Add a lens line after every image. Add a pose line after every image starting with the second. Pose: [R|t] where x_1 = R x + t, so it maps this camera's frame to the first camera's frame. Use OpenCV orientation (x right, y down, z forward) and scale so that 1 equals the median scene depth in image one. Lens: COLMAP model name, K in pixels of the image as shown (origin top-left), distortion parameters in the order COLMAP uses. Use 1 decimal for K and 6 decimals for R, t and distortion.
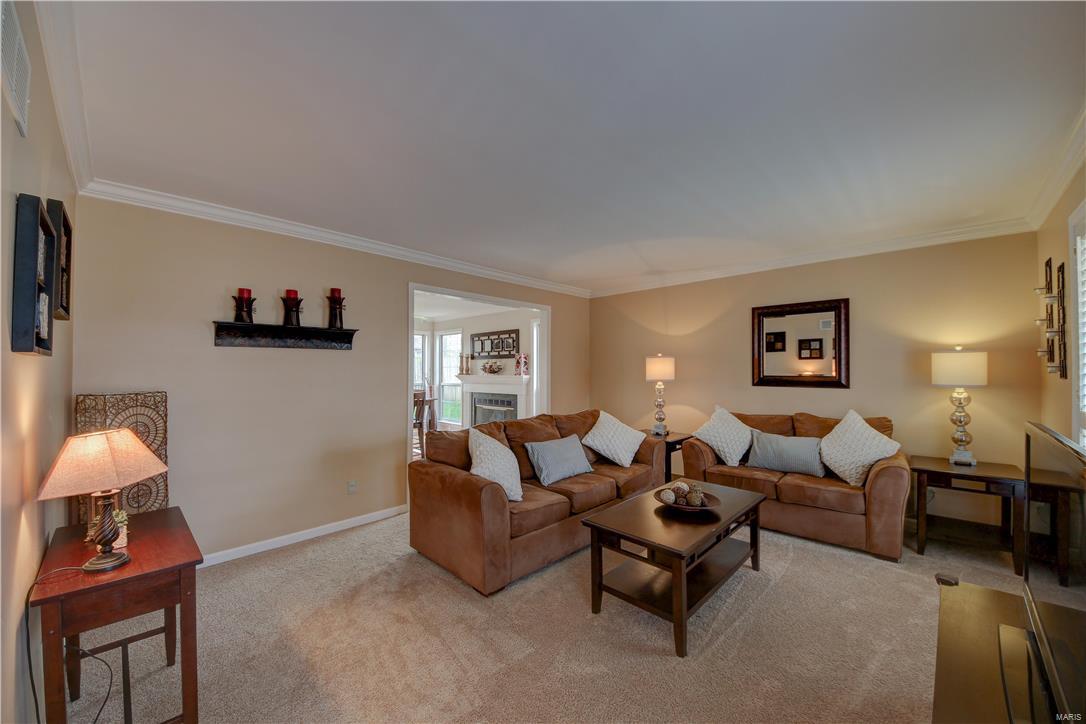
lens RADIAL K [[414.6, 0, 543.0], [0, 414.6, 362.0], [0, 0, 1]] dist [0.042354, -0.030492]
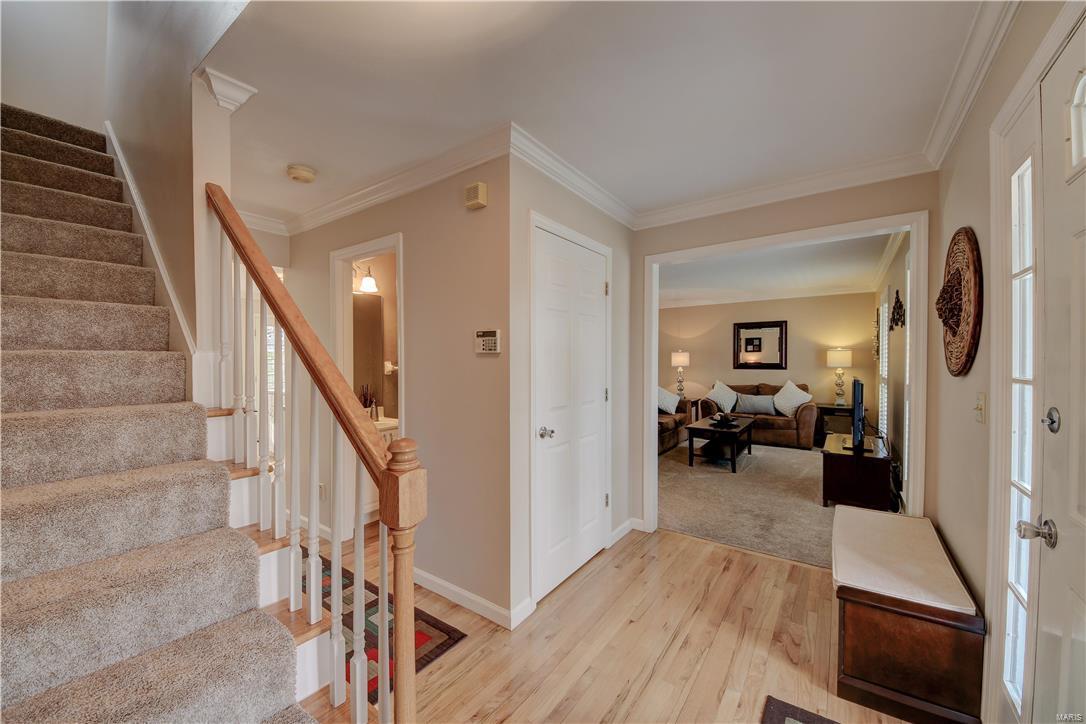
lens RADIAL K [[414.6, 0, 543.0], [0, 414.6, 362.0], [0, 0, 1]] dist [0.042354, -0.030492]
pose [[0.989292, -0.004836, 0.145867, -0.602270], [0.001412, 0.999721, 0.023562, -0.014649], [-0.145941, -0.023104, 0.989024, -0.667700]]
